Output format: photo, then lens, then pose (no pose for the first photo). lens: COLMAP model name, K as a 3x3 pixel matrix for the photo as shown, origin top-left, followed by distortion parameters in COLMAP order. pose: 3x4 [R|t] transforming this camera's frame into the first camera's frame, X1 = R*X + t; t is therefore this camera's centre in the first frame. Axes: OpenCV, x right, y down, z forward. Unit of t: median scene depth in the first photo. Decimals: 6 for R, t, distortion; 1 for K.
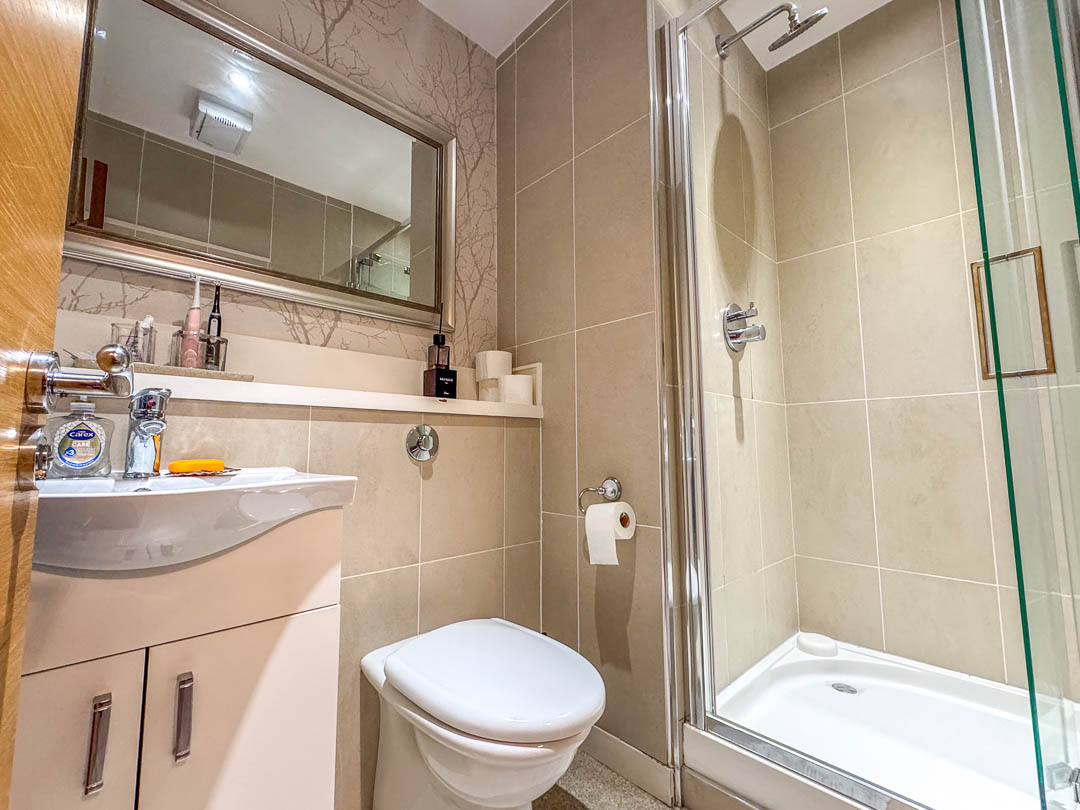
lens RADIAL K [[468.2, 0, 540.5], [0, 468.2, 407.2], [0, 0, 1]] dist [0.001127, 0.000010]
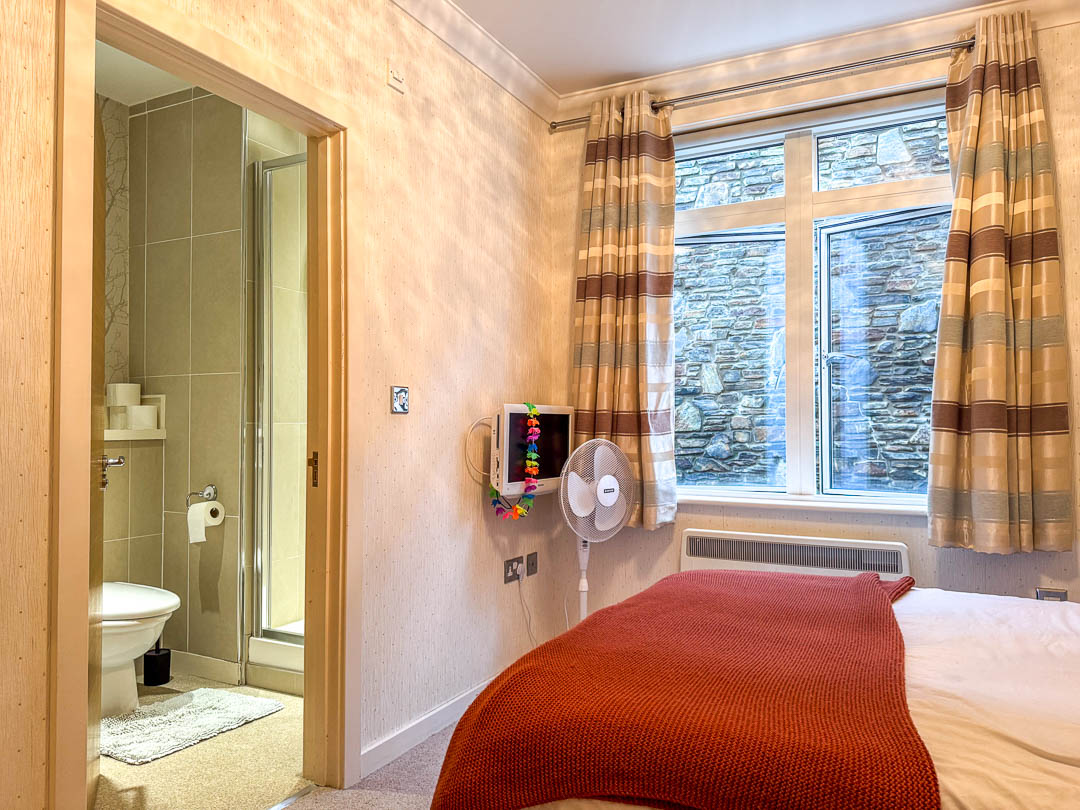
lens RADIAL K [[772.2, 0, 539.2], [0, 772.2, 400.5], [0, 0, 1]] dist [0.062505, -0.079951]
pose [[0.944638, 0.009175, 0.327986, 0.276847], [-0.032605, 0.997286, 0.066008, -0.262523], [-0.326490, -0.073048, 0.942374, -1.376042]]
